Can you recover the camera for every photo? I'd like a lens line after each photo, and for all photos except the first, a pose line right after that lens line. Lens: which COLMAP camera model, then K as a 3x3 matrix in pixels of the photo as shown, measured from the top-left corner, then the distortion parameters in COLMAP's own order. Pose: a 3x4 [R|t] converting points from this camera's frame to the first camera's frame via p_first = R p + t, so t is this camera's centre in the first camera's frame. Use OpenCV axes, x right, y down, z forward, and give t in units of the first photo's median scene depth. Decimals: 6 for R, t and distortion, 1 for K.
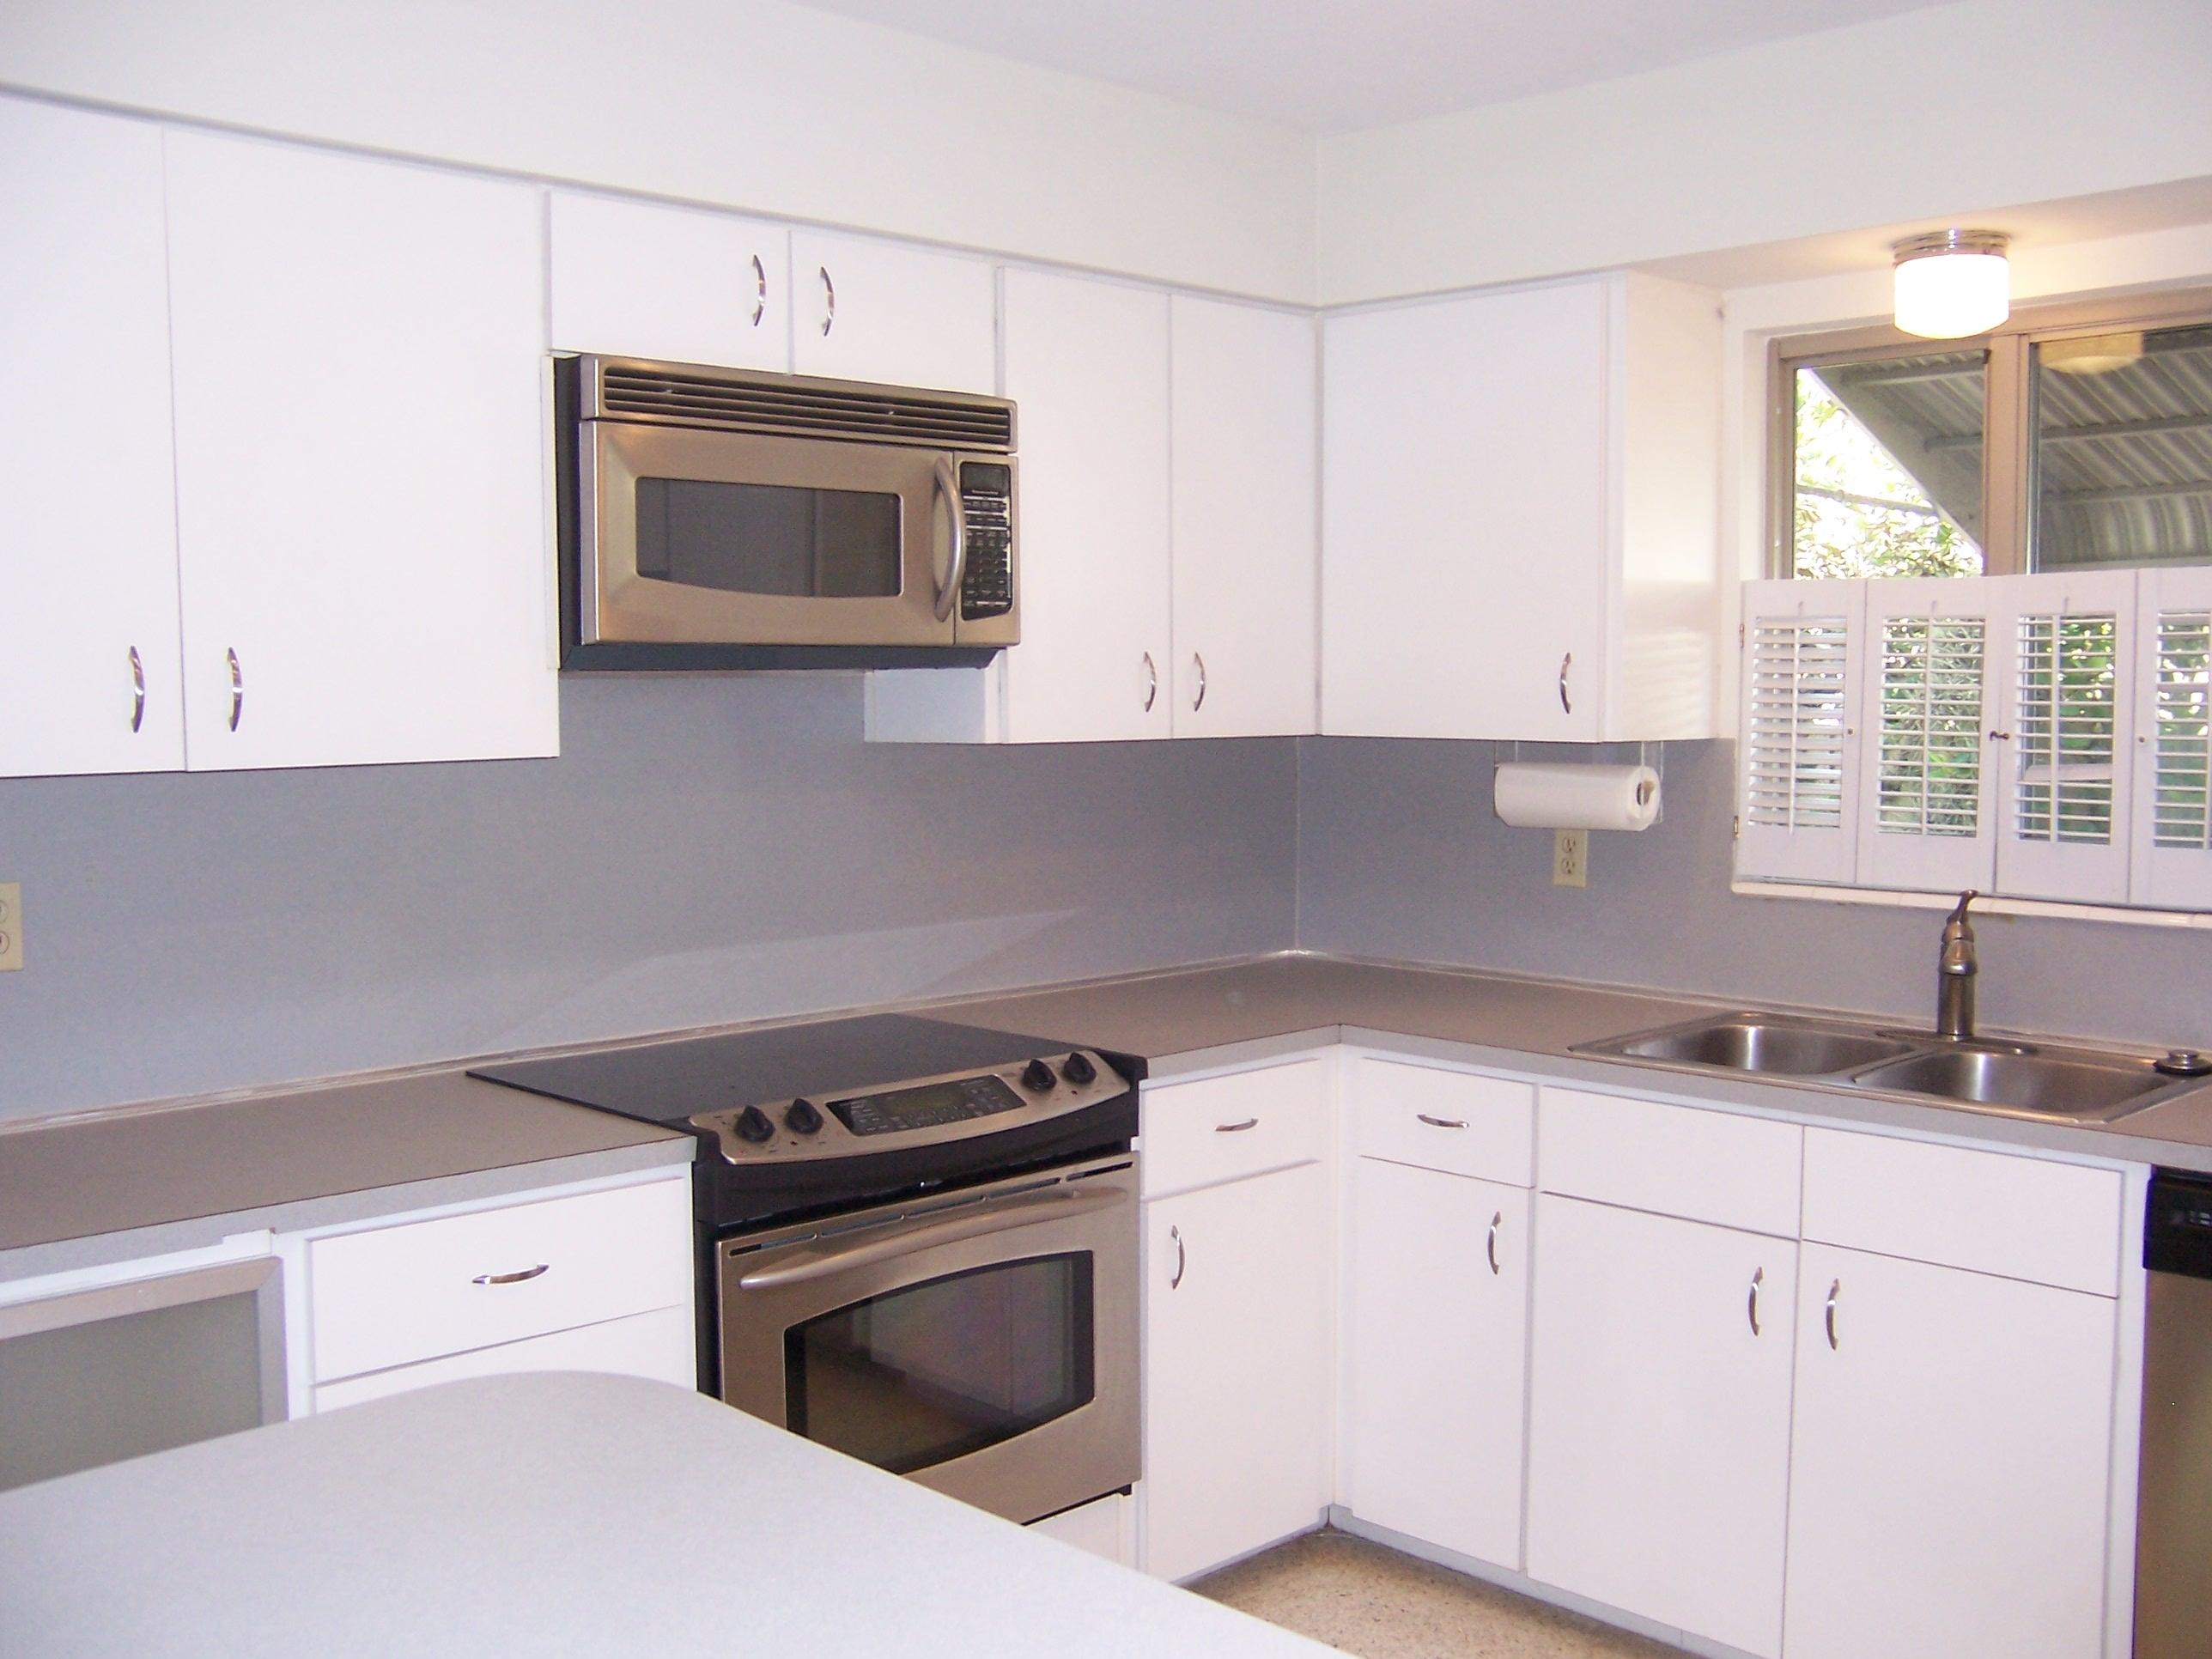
lens RADIAL K [[2238.9, 0, 1121.4], [0, 2238.9, 843.1], [0, 0, 1]] dist [-0.138125, 0.221418]
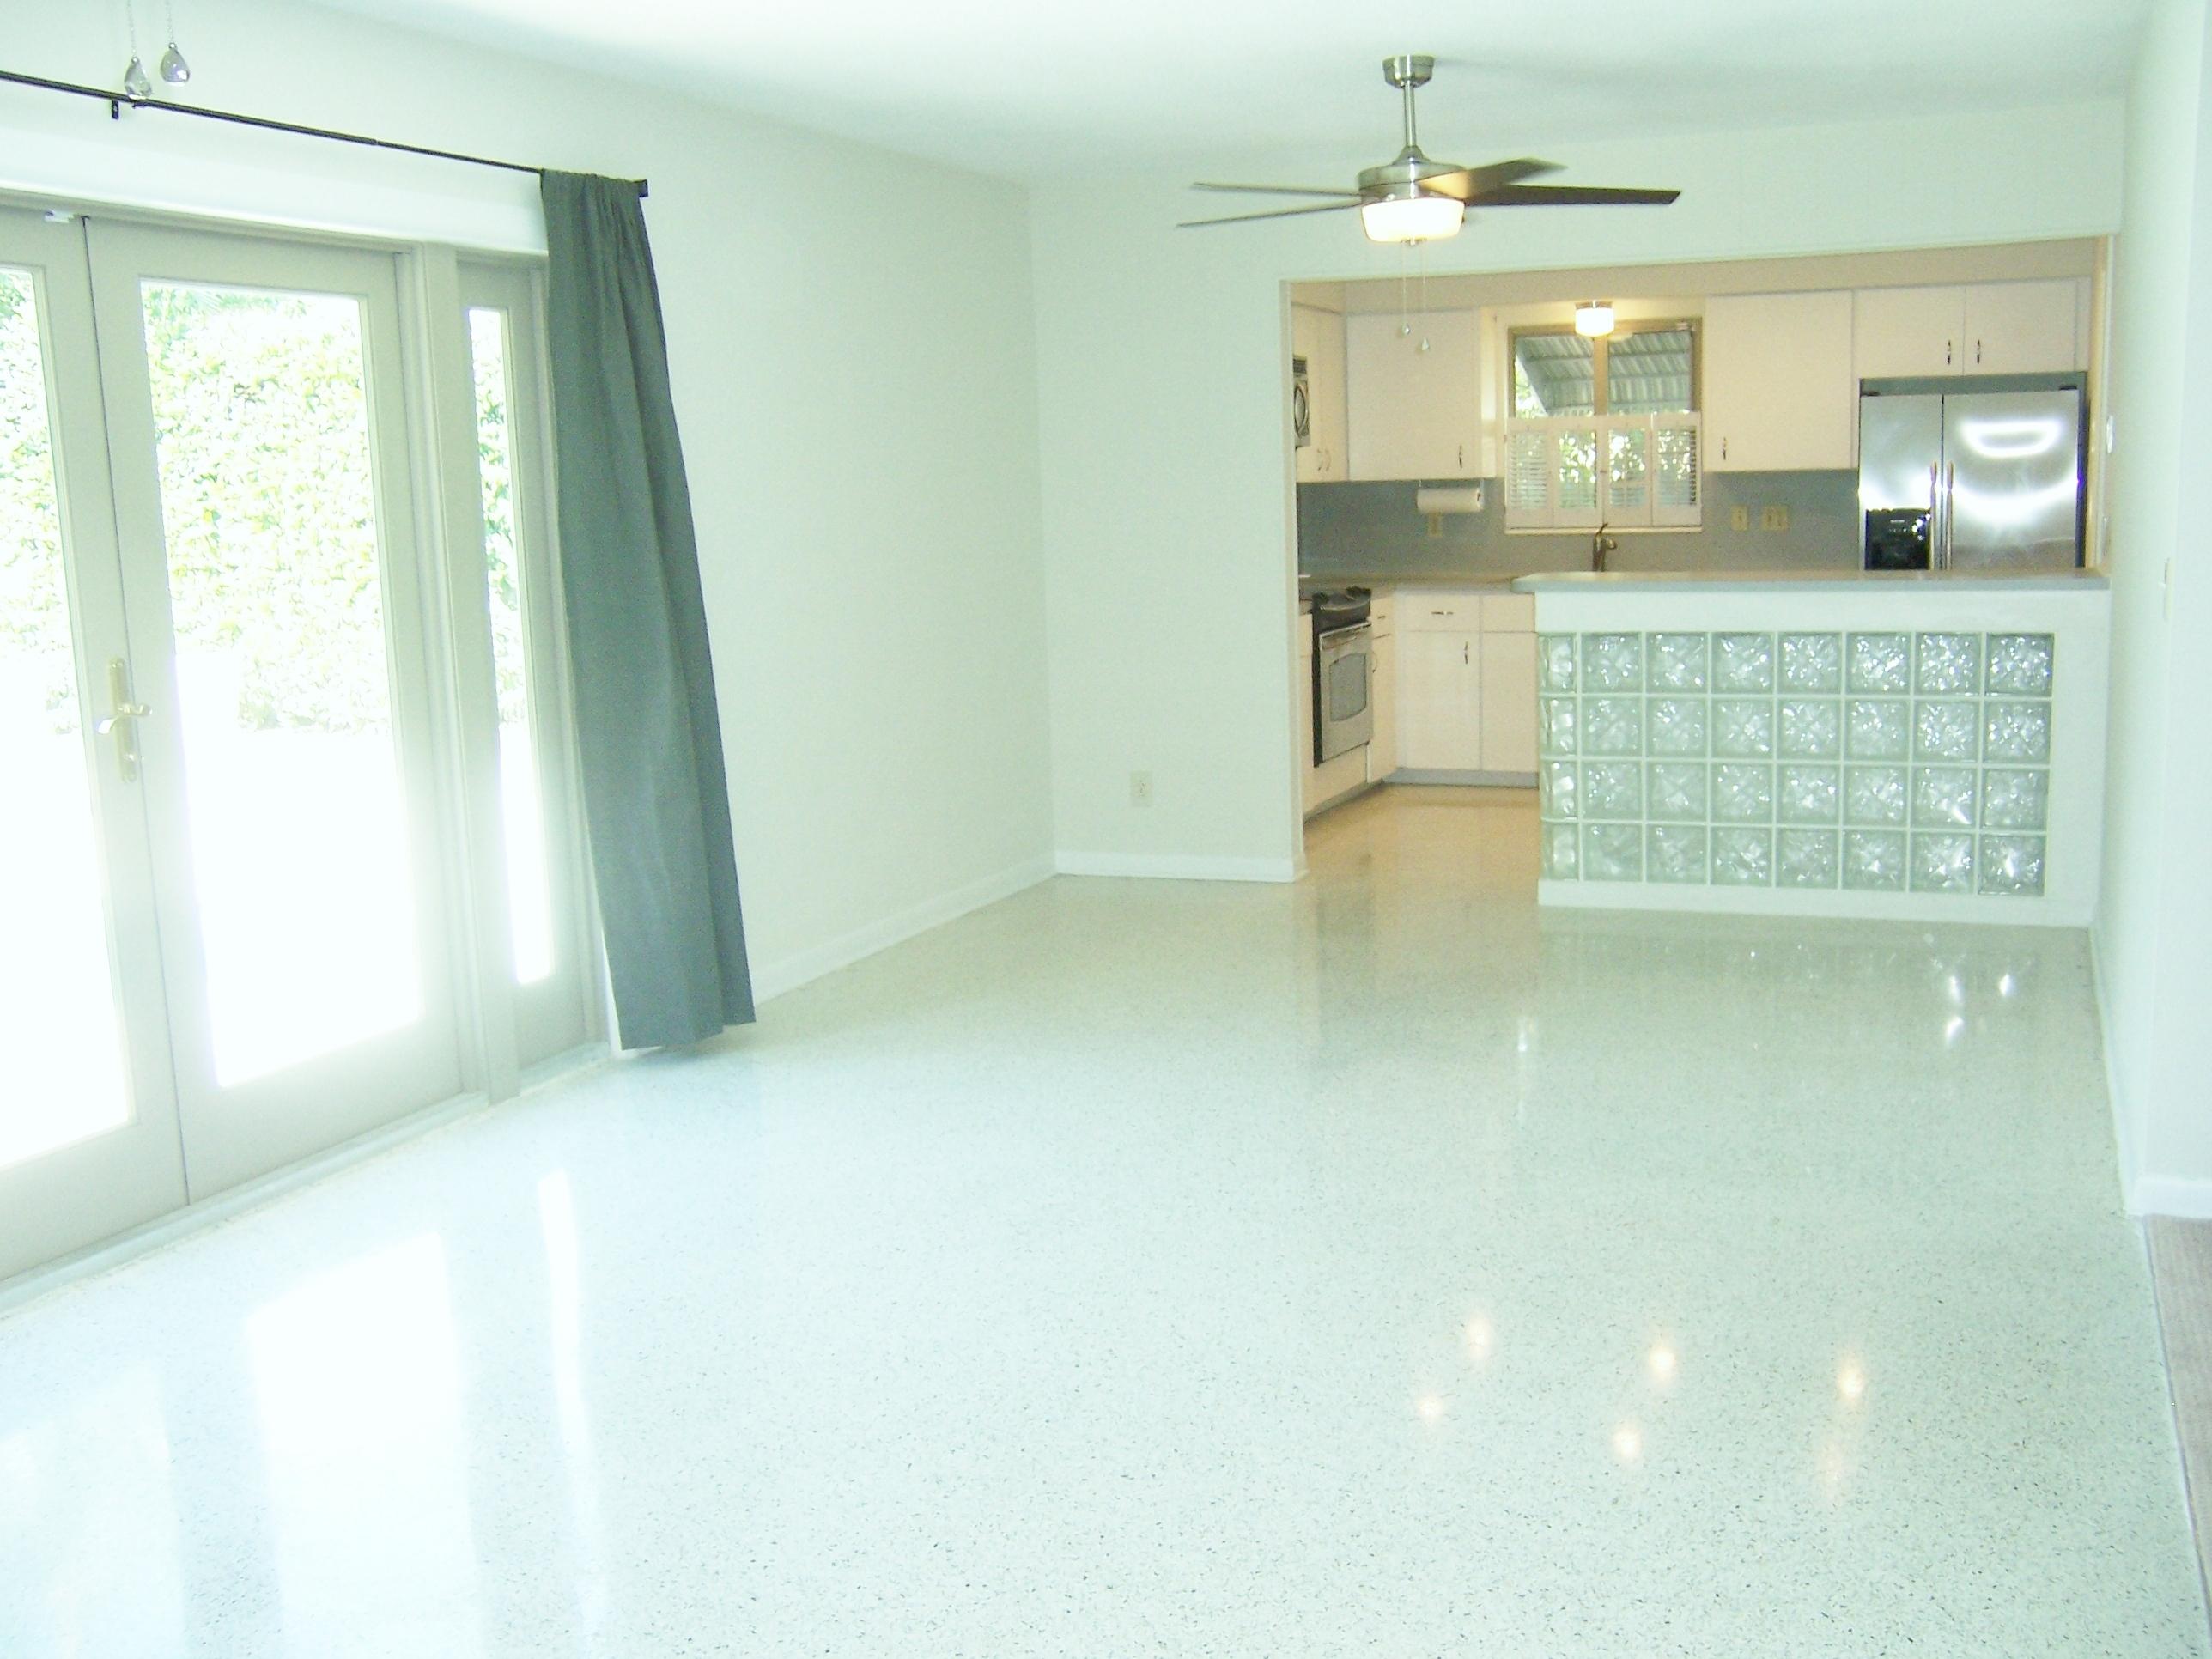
lens RADIAL K [[2238.9, 0, 1121.4], [0, 2238.9, 843.1], [0, 0, 1]] dist [-0.138125, 0.221418]
pose [[0.918689, -0.089693, 0.384664, -1.351478], [0.059534, 0.994194, 0.089634, 0.137747], [-0.390470, -0.059445, 0.918694, -1.460298]]
